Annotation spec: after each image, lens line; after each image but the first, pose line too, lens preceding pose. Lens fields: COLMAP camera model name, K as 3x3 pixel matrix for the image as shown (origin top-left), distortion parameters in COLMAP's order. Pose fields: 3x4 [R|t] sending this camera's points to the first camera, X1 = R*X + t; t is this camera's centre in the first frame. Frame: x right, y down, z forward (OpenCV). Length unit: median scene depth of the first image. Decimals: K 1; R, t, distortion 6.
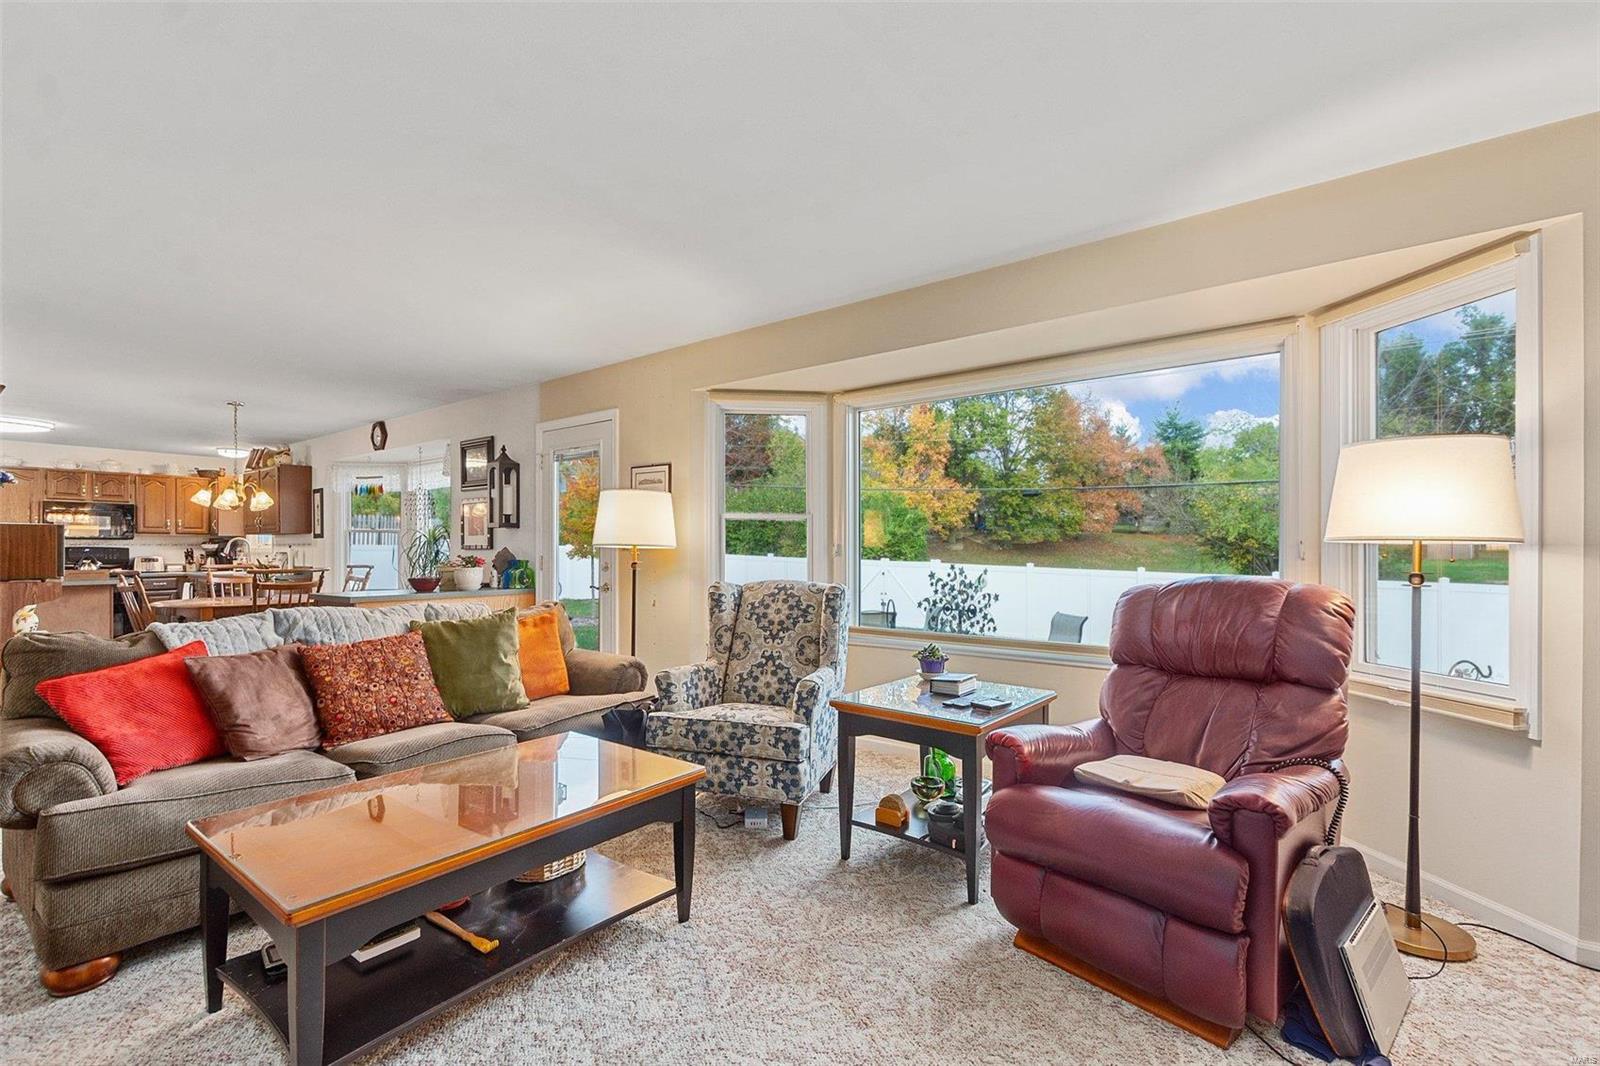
lens RADIAL K [[701.1, 0, 801.0], [0, 701.1, 547.6], [0, 0, 1]] dist [0.001164, 0.000047]
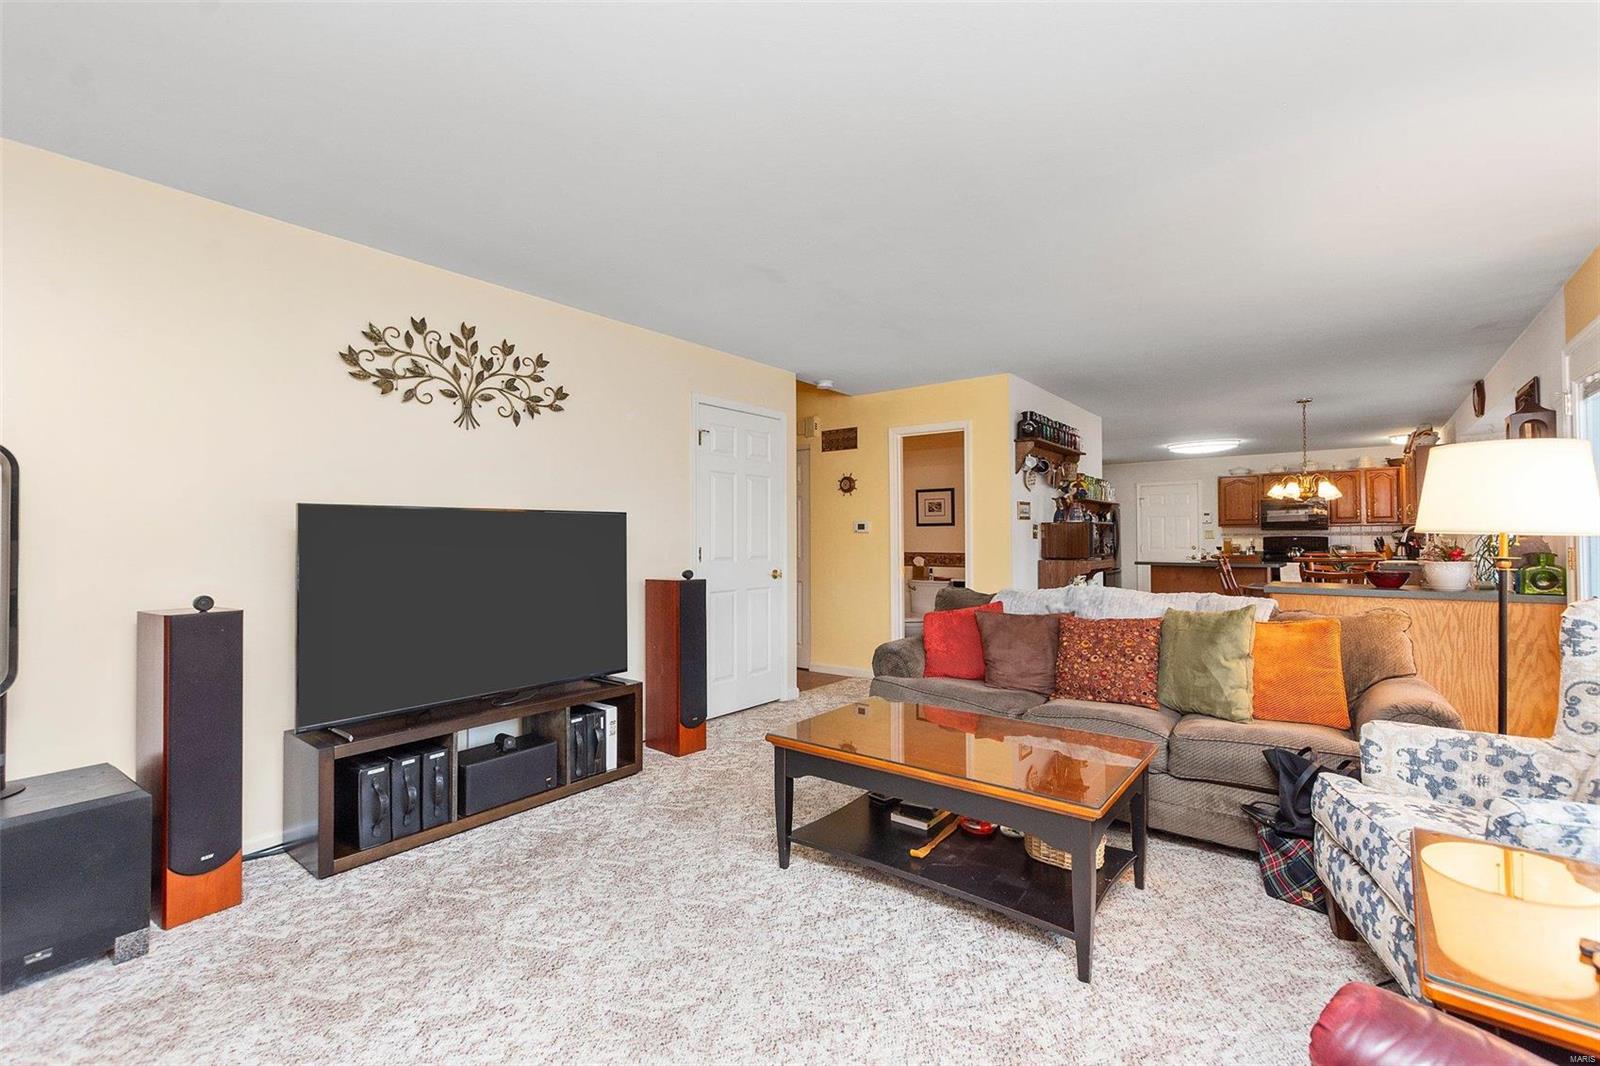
lens RADIAL K [[701.1, 0, 801.2], [0, 701.1, 529.3], [0, 0, 1]] dist [0.001164, 0.000047]
pose [[-0.021144, -0.015629, -0.999654, 0.479653], [0.006108, 0.999857, -0.015762, 0.002292], [0.999758, -0.006439, -0.021045, 0.474917]]
